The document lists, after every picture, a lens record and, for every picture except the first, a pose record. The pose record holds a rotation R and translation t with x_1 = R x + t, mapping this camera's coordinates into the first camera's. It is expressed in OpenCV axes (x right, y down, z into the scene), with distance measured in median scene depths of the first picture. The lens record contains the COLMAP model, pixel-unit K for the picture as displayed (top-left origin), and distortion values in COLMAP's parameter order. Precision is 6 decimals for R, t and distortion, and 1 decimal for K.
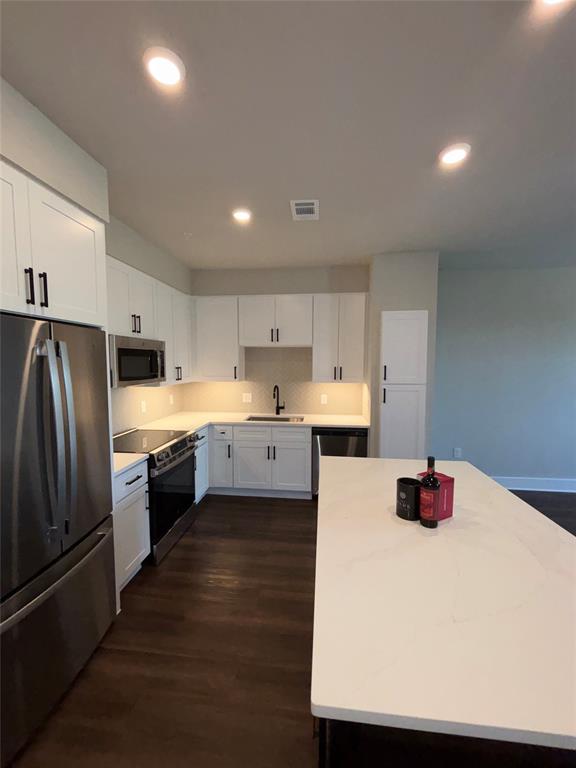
lens RADIAL K [[308.6, 0, 285.5], [0, 308.6, 387.5], [0, 0, 1]] dist [-0.000084, -0.000028]
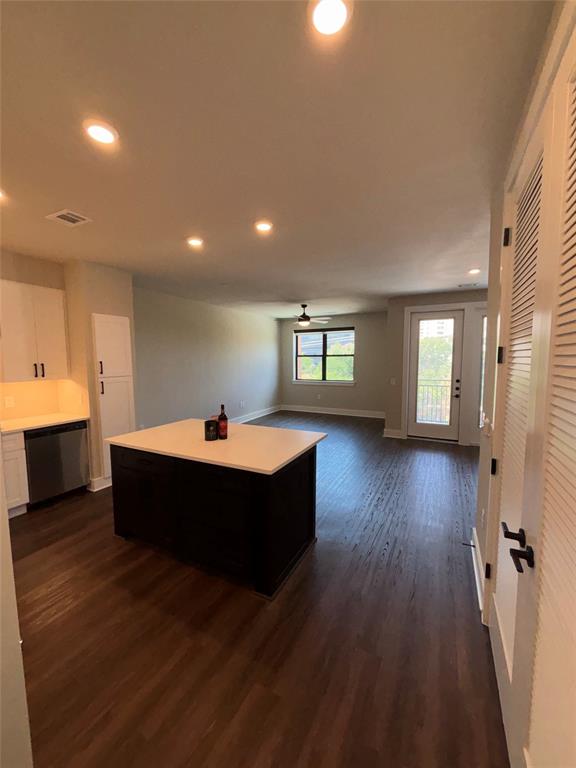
lens RADIAL K [[308.6, 0, 289.0], [0, 308.6, 384.7], [0, 0, 1]] dist [-0.000084, -0.000028]
pose [[0.358242, -0.082931, 0.929938, -0.491391], [0.084692, 0.994827, 0.056092, 0.009480], [-0.929779, 0.058664, 0.363412, -0.055949]]
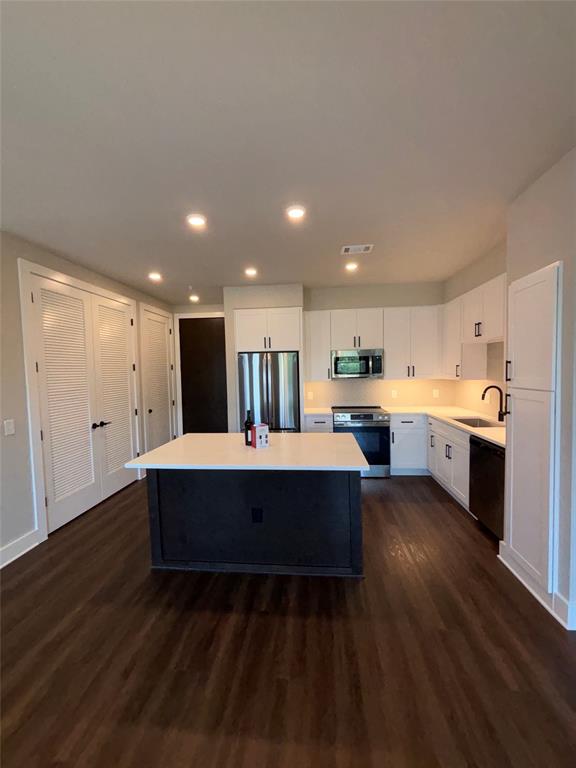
lens RADIAL K [[308.6, 0, 288.7], [0, 308.6, 384.9], [0, 0, 1]] dist [-0.000084, -0.000028]
pose [[0.019355, 0.053099, -0.998402, 0.984141], [-0.060665, 0.996811, 0.051838, -0.024242], [0.997971, 0.059564, 0.022515, 0.484886]]
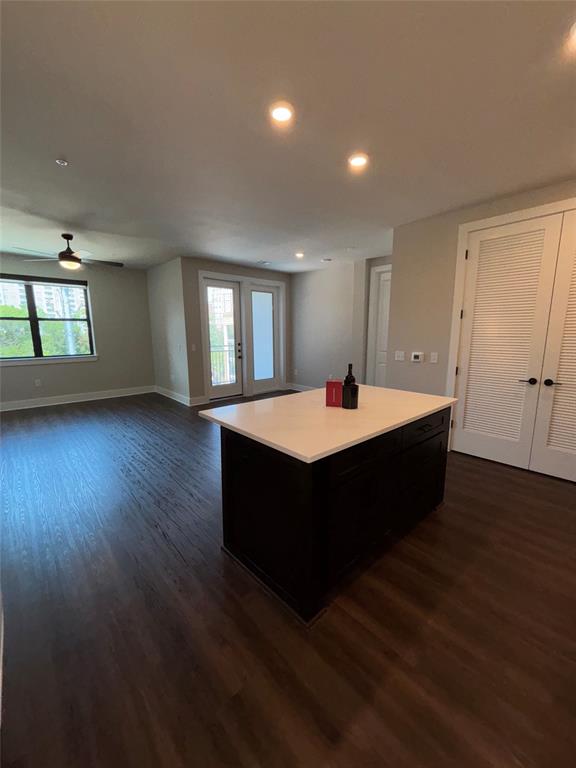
lens RADIAL K [[308.6, 0, 291.3], [0, 308.6, 384.6], [0, 0, 1]] dist [-0.000084, -0.000028]
pose [[-0.756995, -0.110754, 0.643965, -0.148797], [0.054500, 0.971394, 0.231134, -0.025880], [-0.651143, 0.210064, -0.729305, 0.977471]]
